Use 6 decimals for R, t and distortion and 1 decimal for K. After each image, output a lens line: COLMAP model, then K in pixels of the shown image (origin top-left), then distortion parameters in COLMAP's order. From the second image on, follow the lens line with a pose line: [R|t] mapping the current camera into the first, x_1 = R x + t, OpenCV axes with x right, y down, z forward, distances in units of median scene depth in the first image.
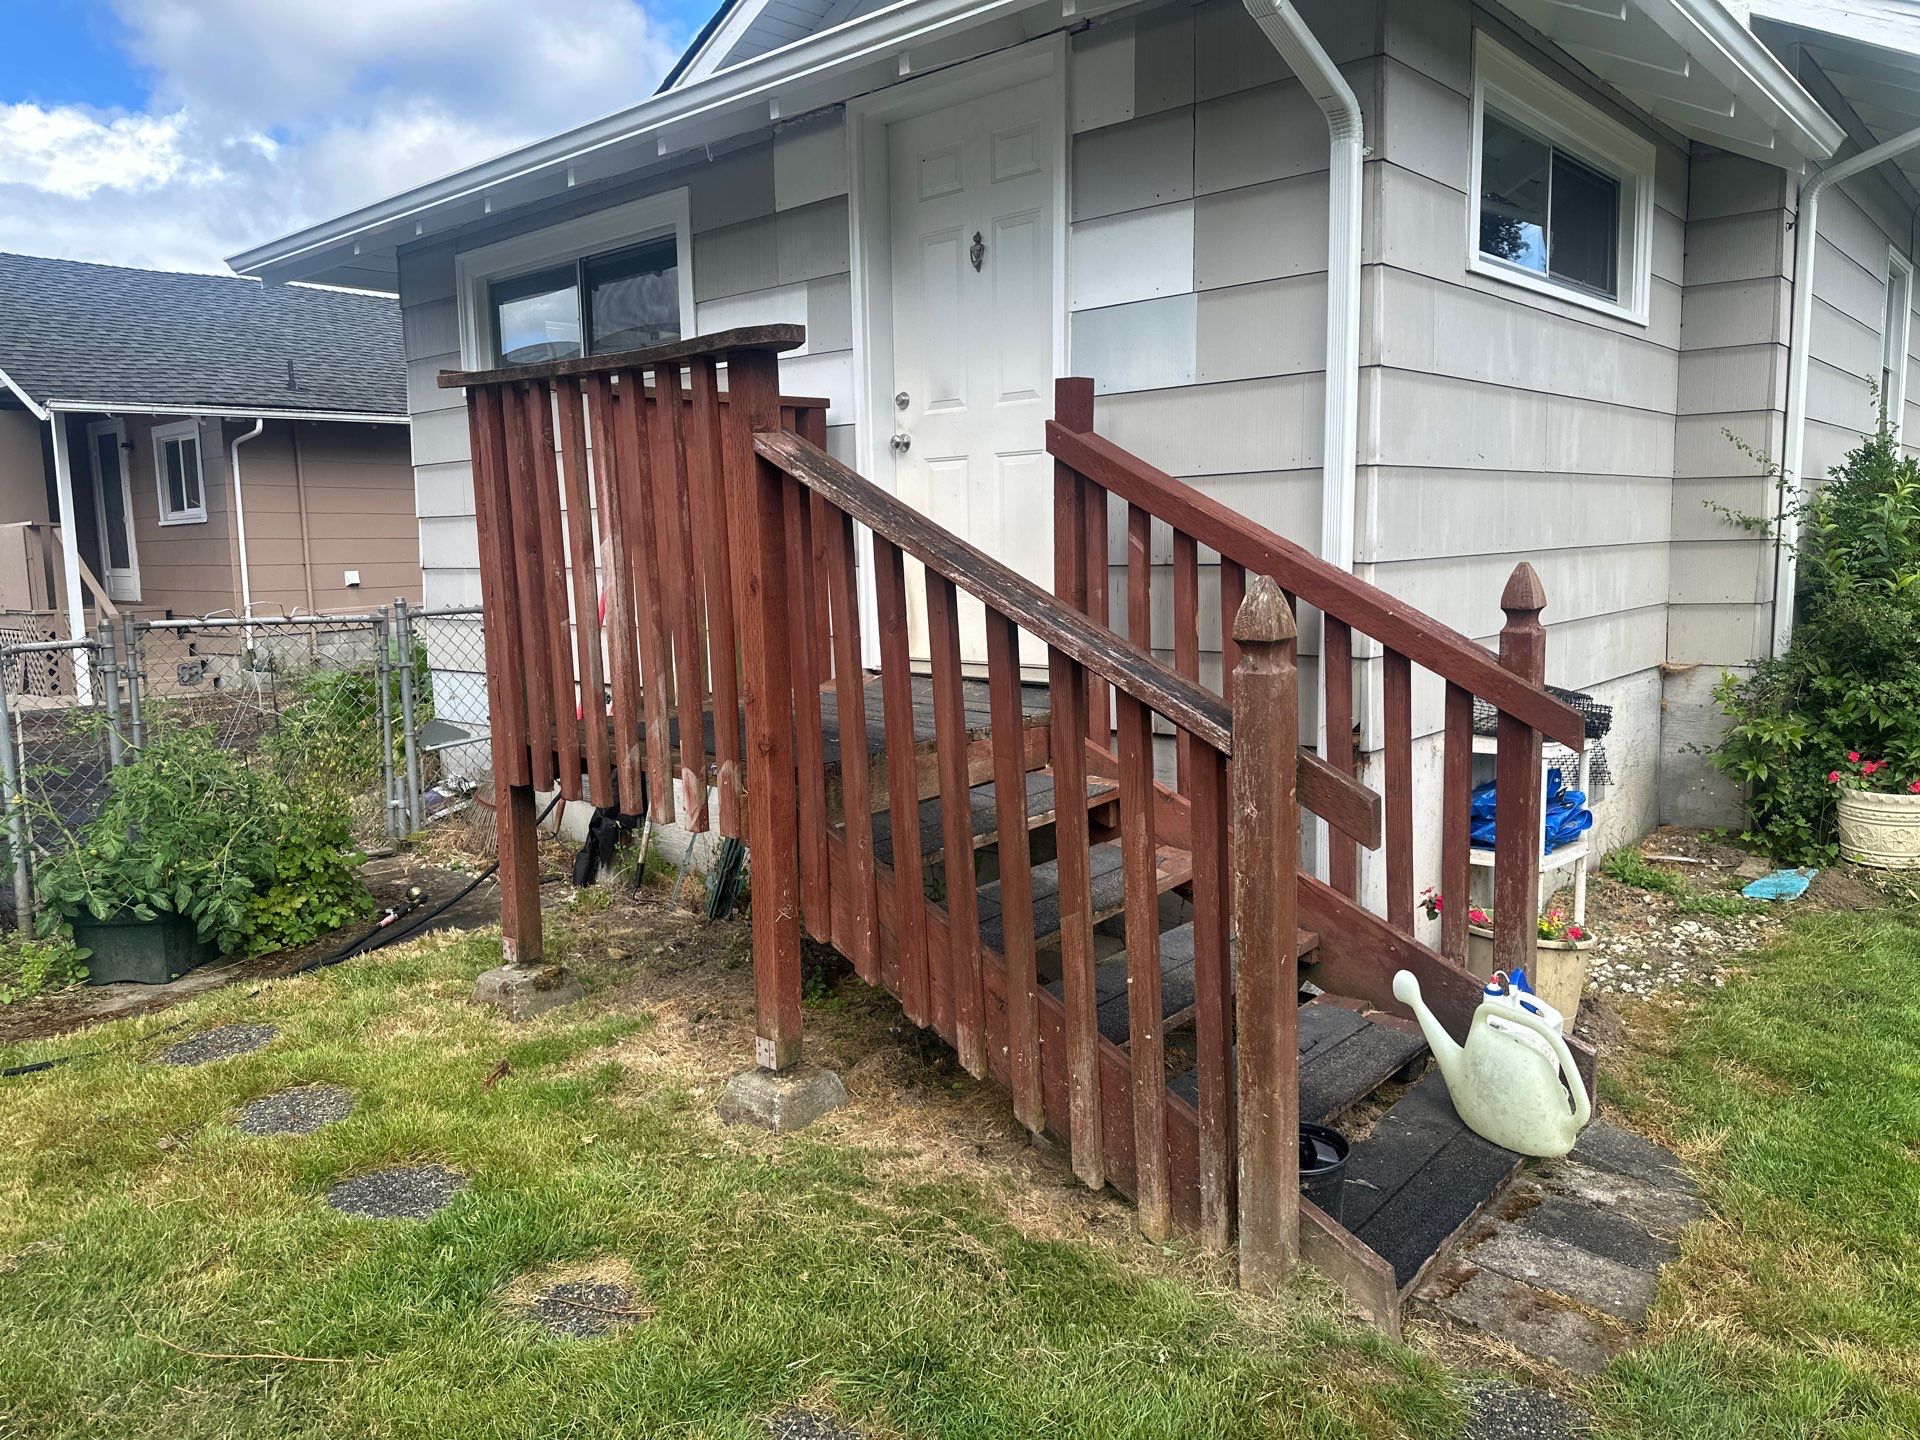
lens RADIAL K [[1356.5, 0, 960.0], [0, 1356.5, 720.0], [0, 0, 1]] dist [0.054658, -0.055002]
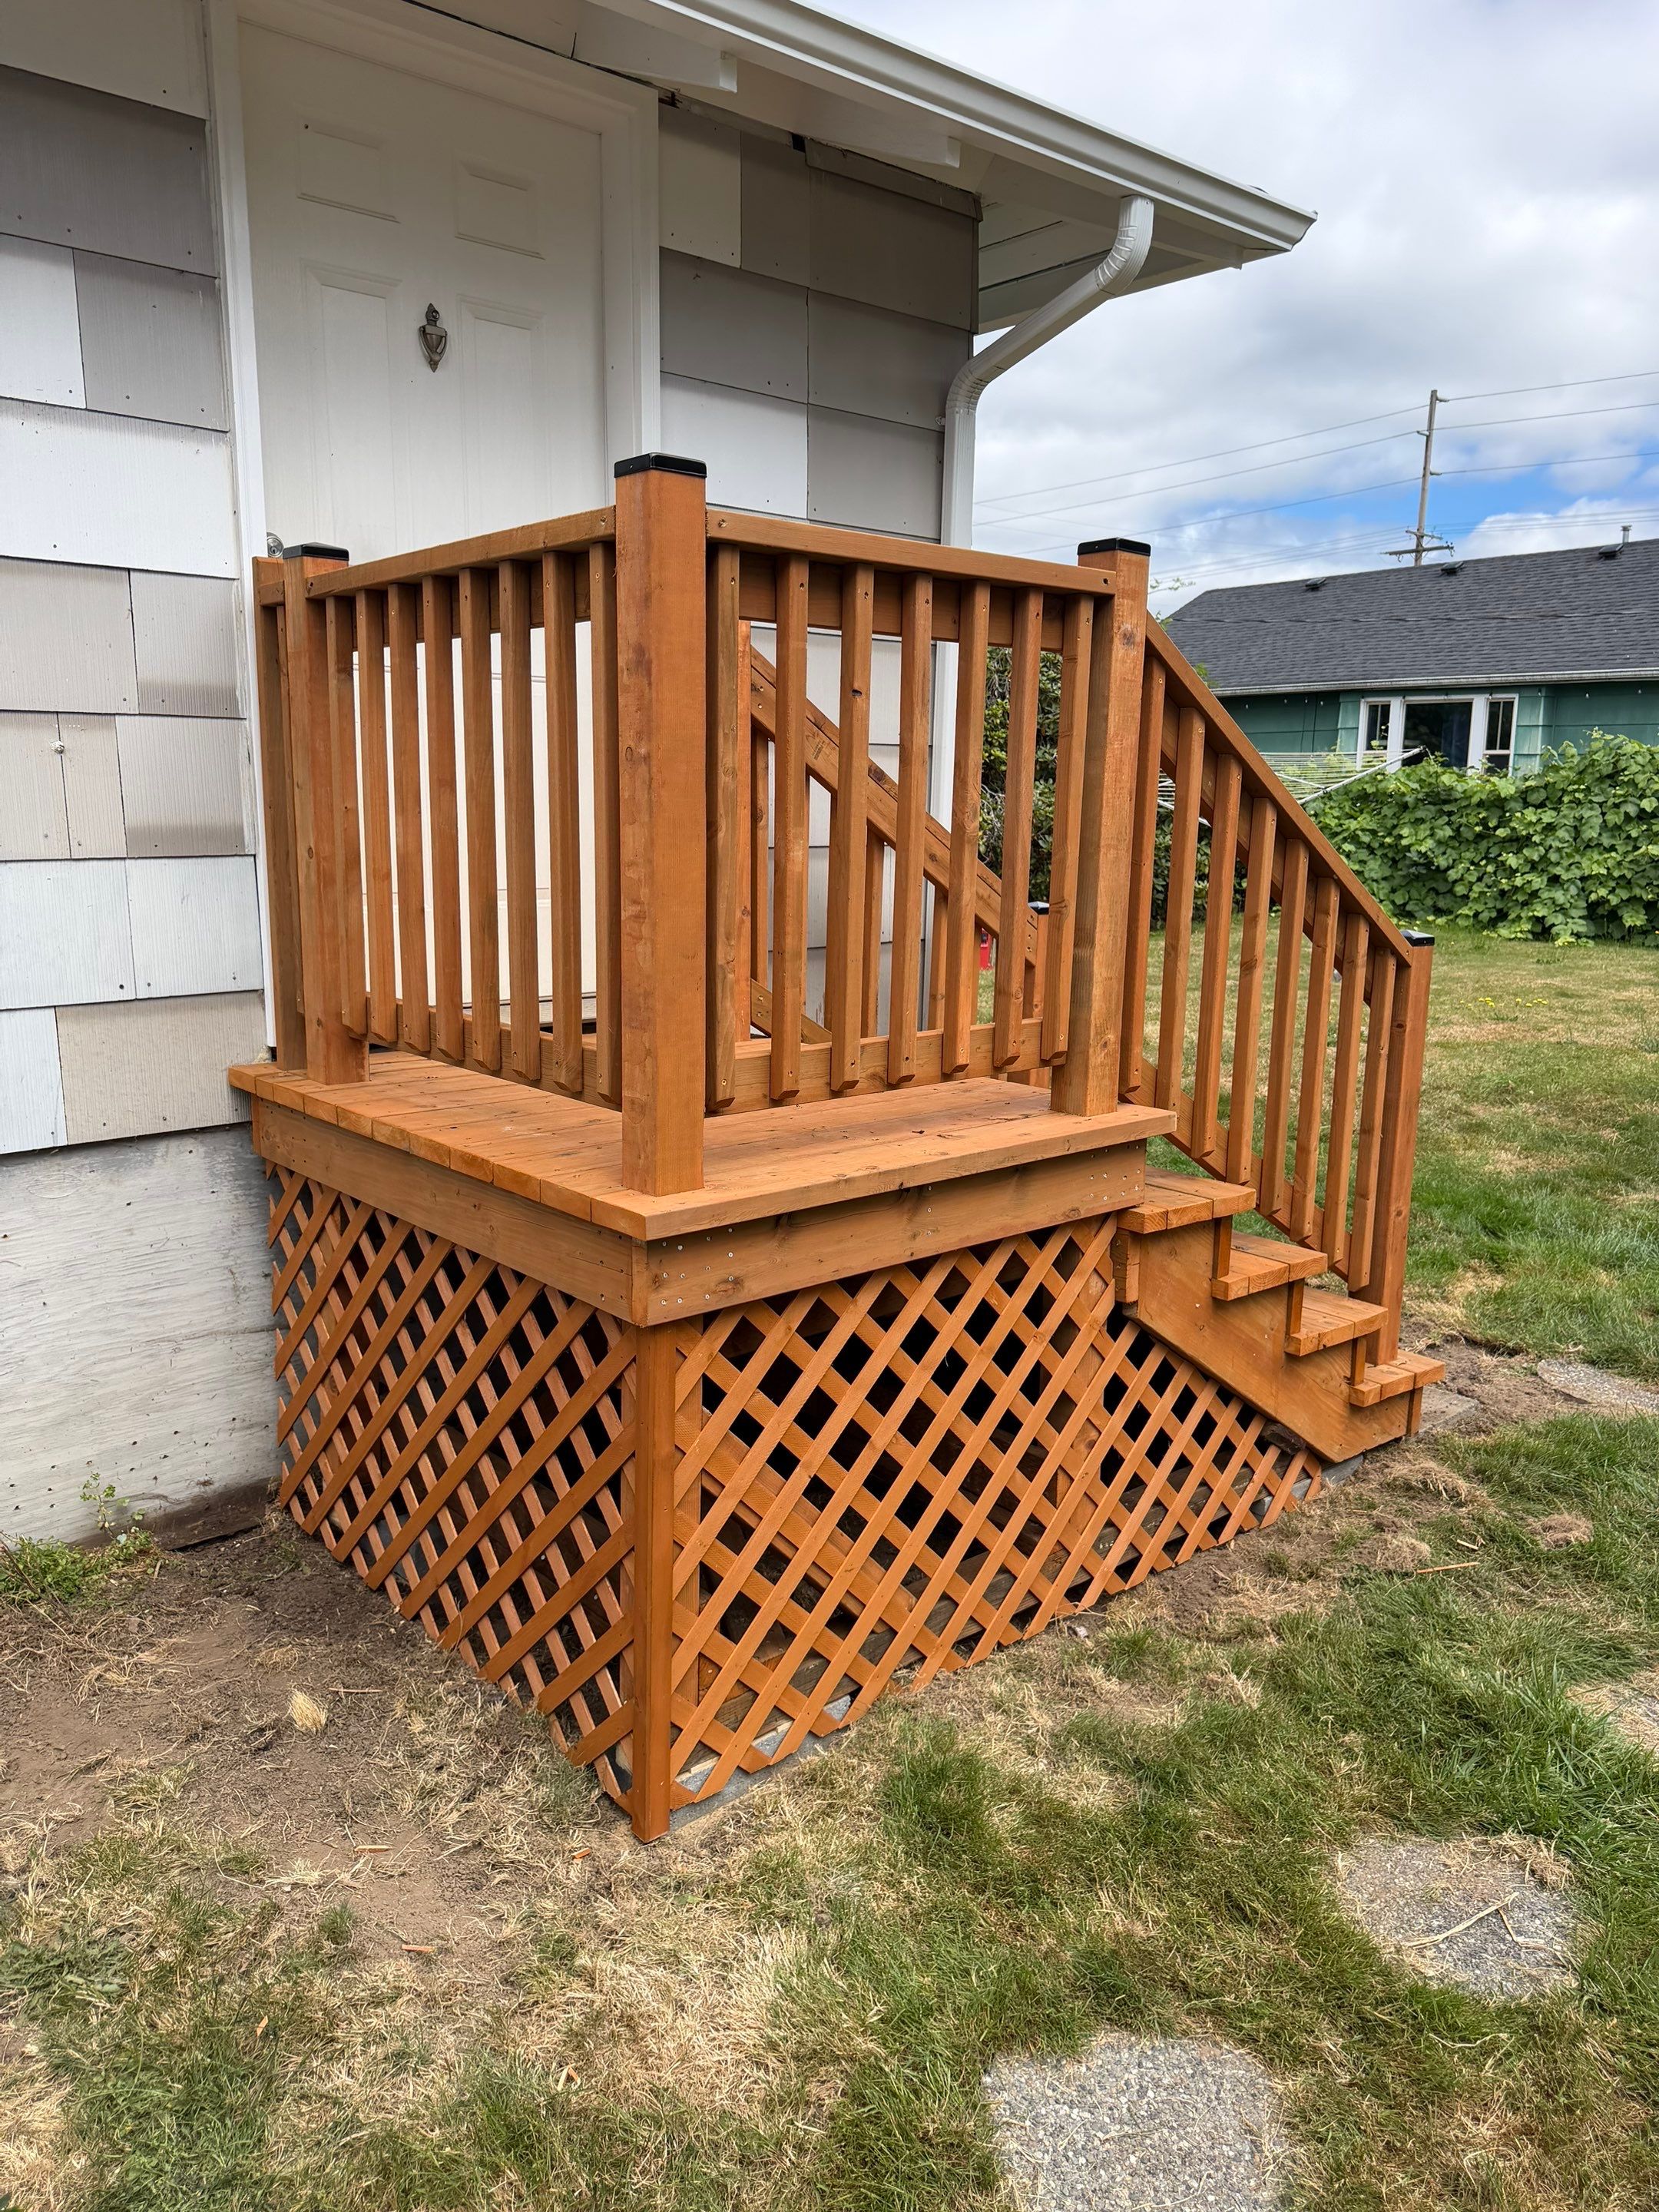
lens RADIAL K [[1535.1, 0, 829.5], [0, 1535.1, 1106.0], [0, 0, 1]] dist [0.052411, -0.082452]
pose [[0.134843, -0.178352, 0.974683, -0.641853], [0.117007, 0.979651, 0.163073, -0.090646], [-0.983934, 0.092056, 0.152968, 0.690568]]
